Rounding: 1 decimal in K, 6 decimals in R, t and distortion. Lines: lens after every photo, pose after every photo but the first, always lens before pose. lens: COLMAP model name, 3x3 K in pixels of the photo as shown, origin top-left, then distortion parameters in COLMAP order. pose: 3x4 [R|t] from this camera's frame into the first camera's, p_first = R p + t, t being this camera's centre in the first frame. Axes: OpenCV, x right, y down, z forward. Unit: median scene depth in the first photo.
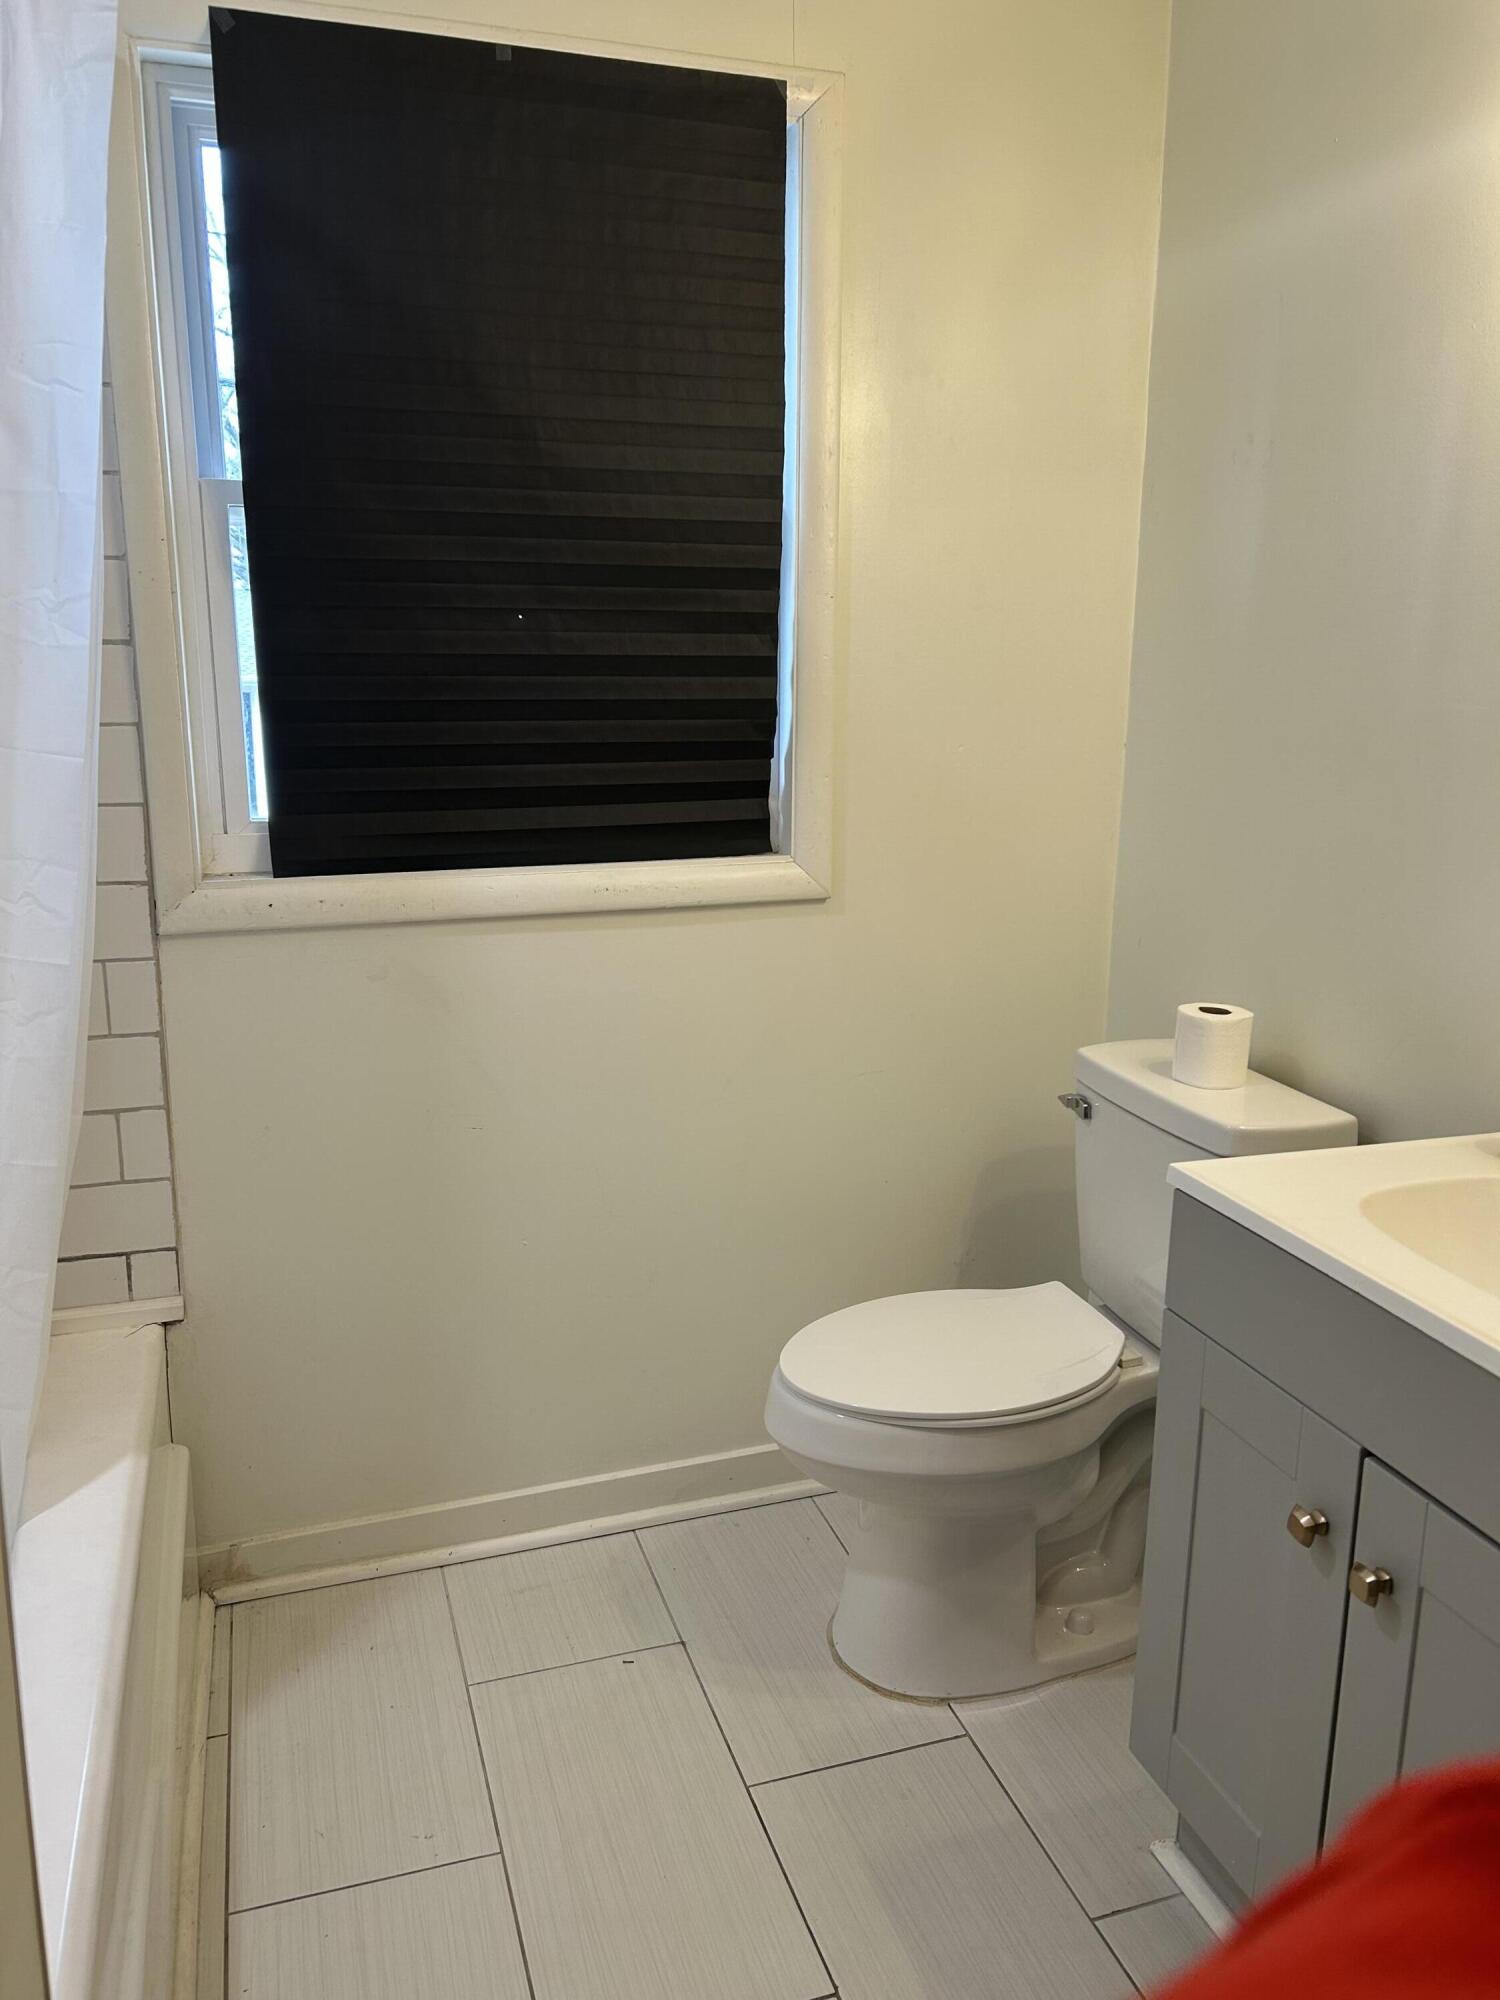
lens RADIAL K [[1522.1, 0, 750.0], [0, 1522.1, 1000.0], [0, 0, 1]] dist [0.054974, -0.050561]
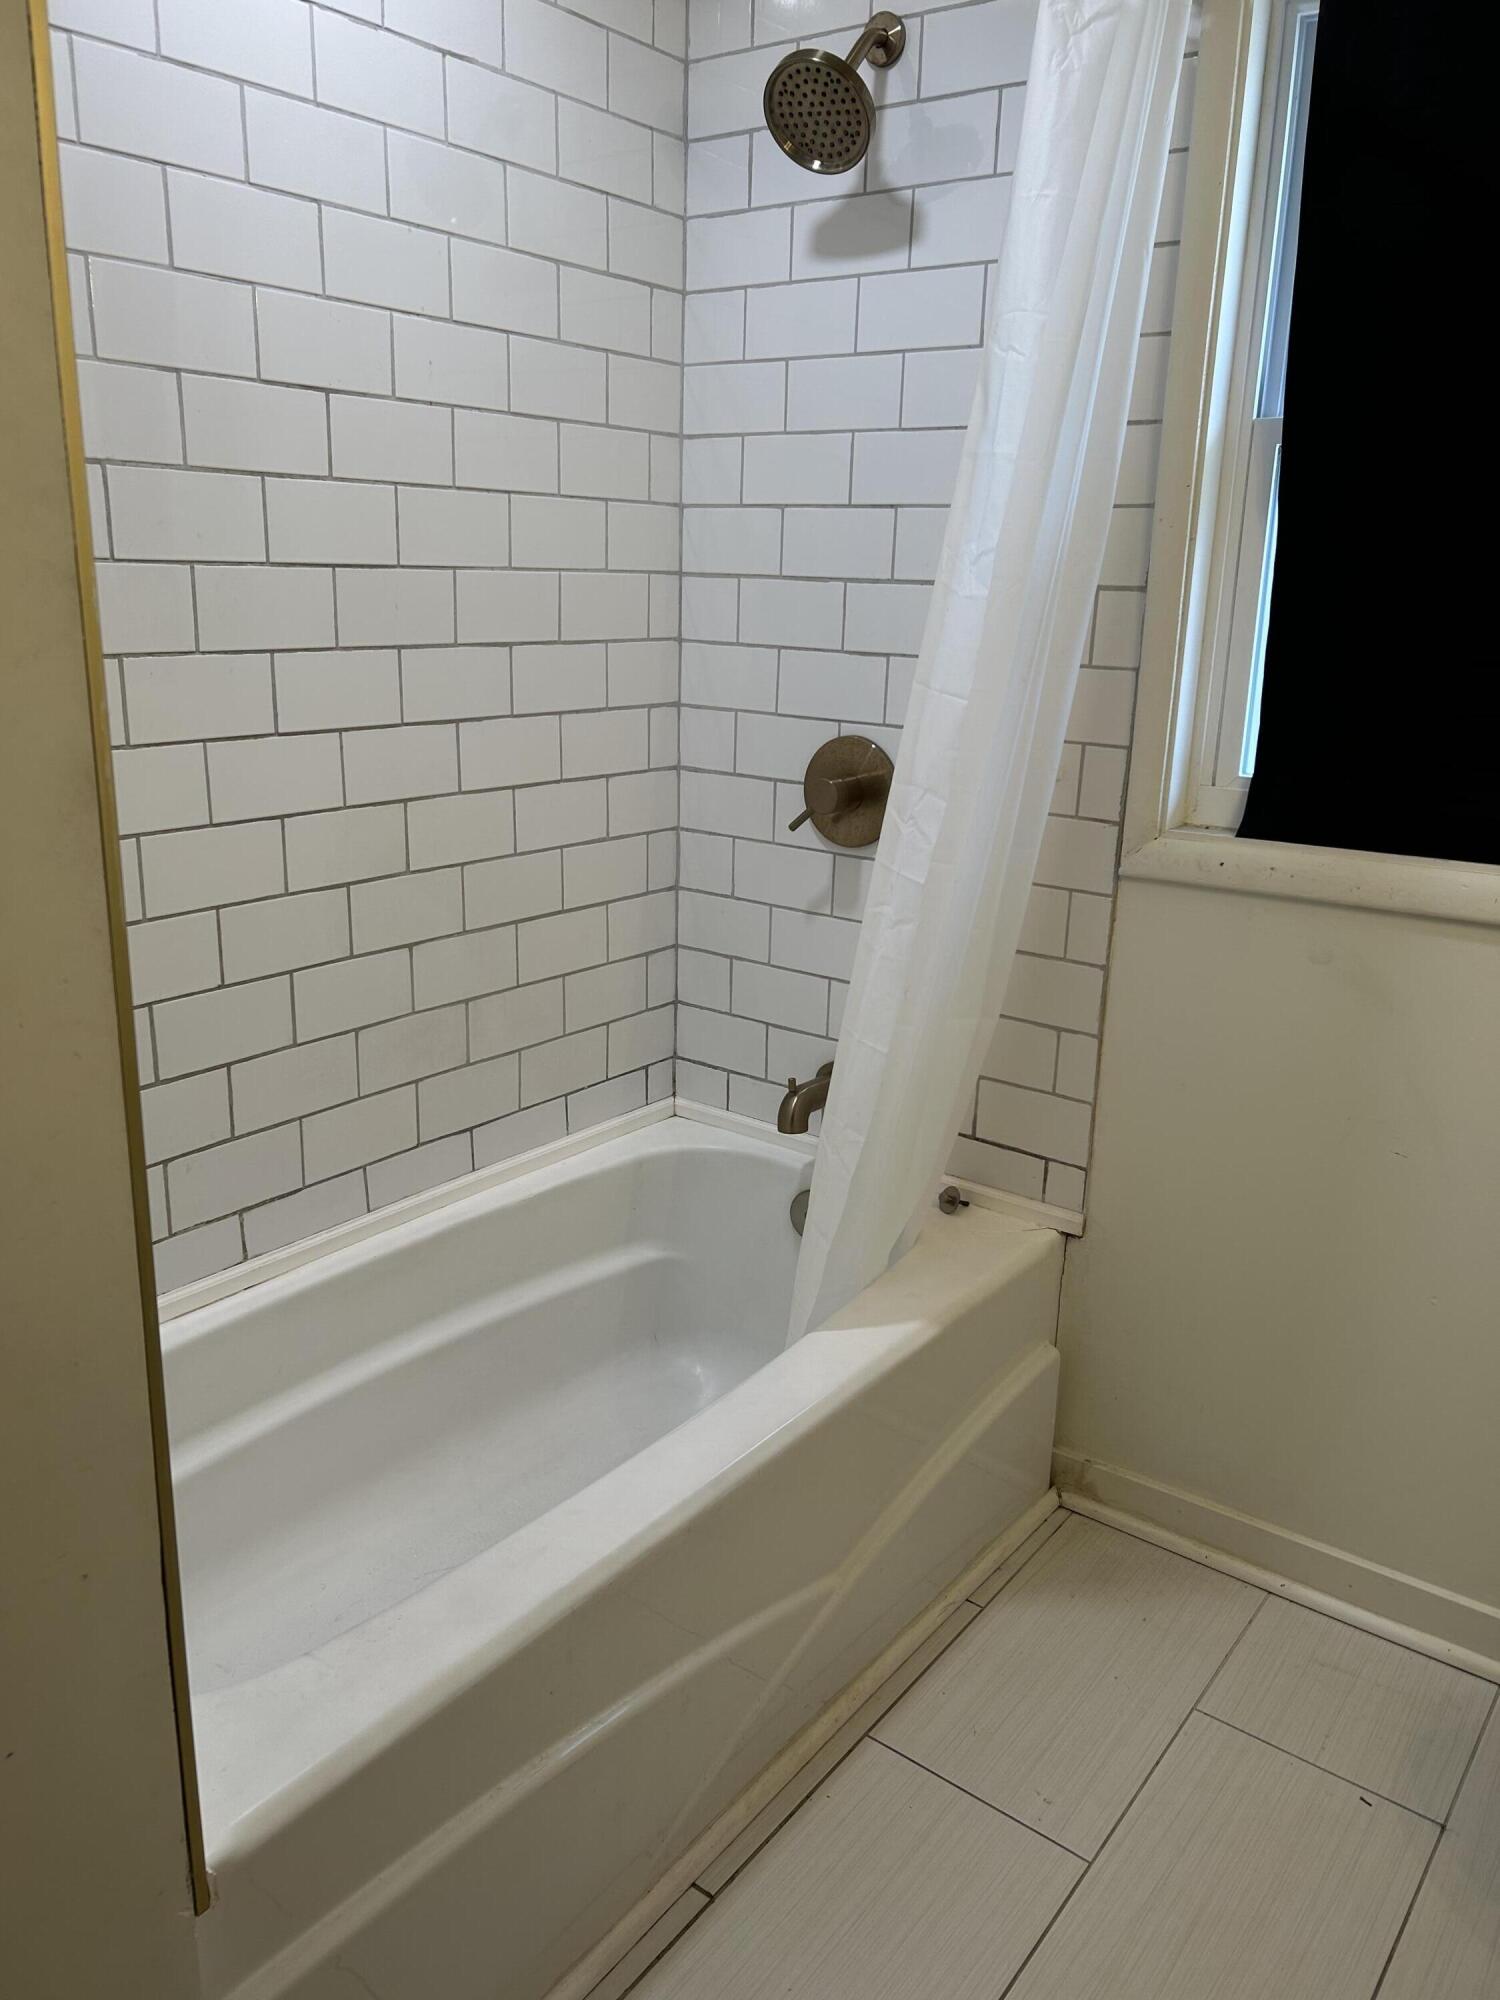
lens RADIAL K [[1522.1, 0, 750.0], [0, 1522.1, 1000.0], [0, 0, 1]] dist [0.054974, -0.050561]
pose [[0.568180, 0.233222, -0.789164, 0.299946], [-0.194453, 0.969890, 0.146631, -0.061163], [0.799600, 0.070143, 0.596423, 0.181066]]
